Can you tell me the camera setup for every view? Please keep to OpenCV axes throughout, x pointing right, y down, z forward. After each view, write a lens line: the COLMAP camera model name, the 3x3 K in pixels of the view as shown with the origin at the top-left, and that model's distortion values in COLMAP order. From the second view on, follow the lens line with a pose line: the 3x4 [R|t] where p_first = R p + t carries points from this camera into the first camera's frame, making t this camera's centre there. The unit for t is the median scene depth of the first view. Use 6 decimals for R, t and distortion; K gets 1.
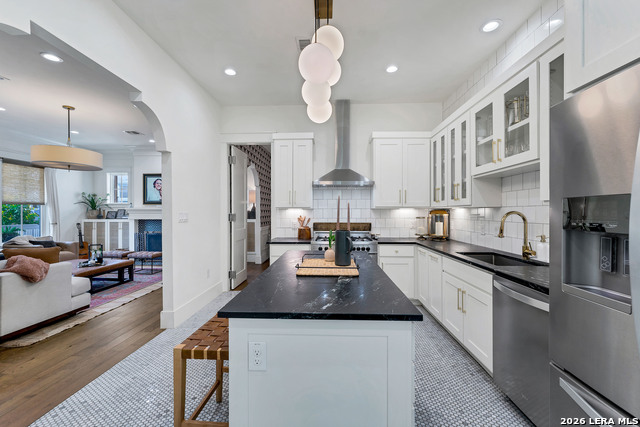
lens RADIAL K [[263.0, 0, 322.9], [0, 263.0, 212.7], [0, 0, 1]] dist [0.002310, 0.000370]
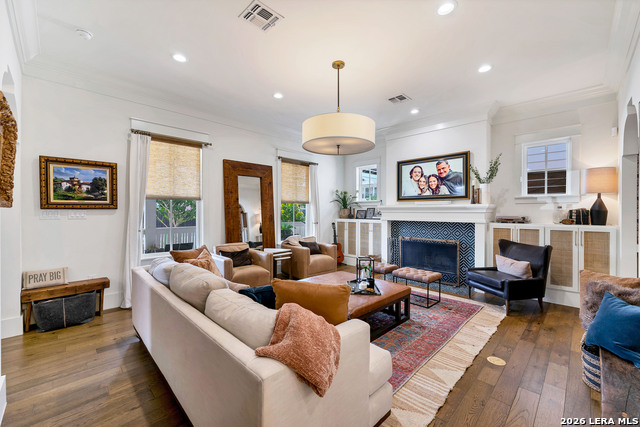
lens RADIAL K [[265.4, 0, 320.0], [0, 265.4, 213.5], [0, 0, 1]] dist [0.001191, 0.000157]
pose [[0.731777, 0.007618, -0.681502, -0.409760], [-0.003035, 0.999964, 0.007918, -0.001081], [0.681538, -0.003726, 0.731773, 0.354988]]
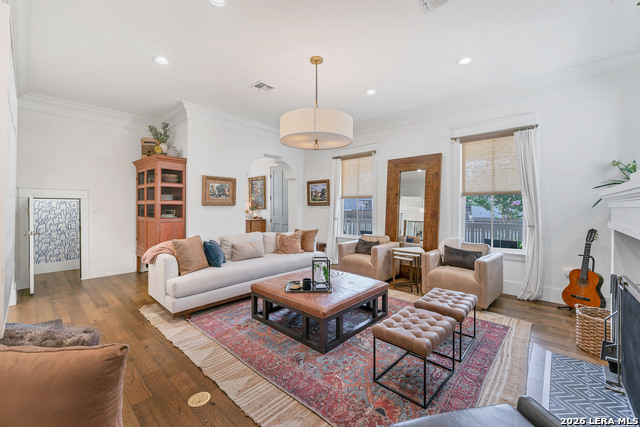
lens RADIAL K [[263.0, 0, 322.9], [0, 263.0, 212.7], [0, 0, 1]] dist [0.002310, 0.000370]
pose [[-0.644943, 0.017836, -0.764023, -0.343107], [-0.000778, 0.999712, 0.023994, -0.001539], [0.764230, 0.016069, -0.644743, 1.199917]]
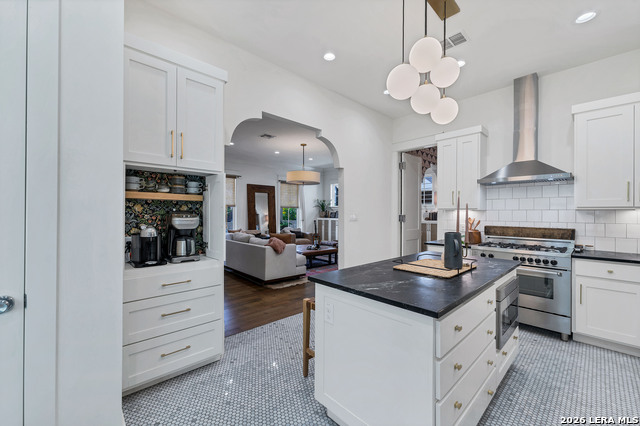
lens RADIAL K [[263.0, 0, 322.9], [0, 263.0, 212.2], [0, 0, 1]] dist [0.002310, 0.000370]
pose [[0.715918, 0.001869, -0.698182, 0.153450], [-0.006752, 0.999968, -0.004246, -0.000190], [0.698152, 0.007754, 0.715908, -0.012767]]
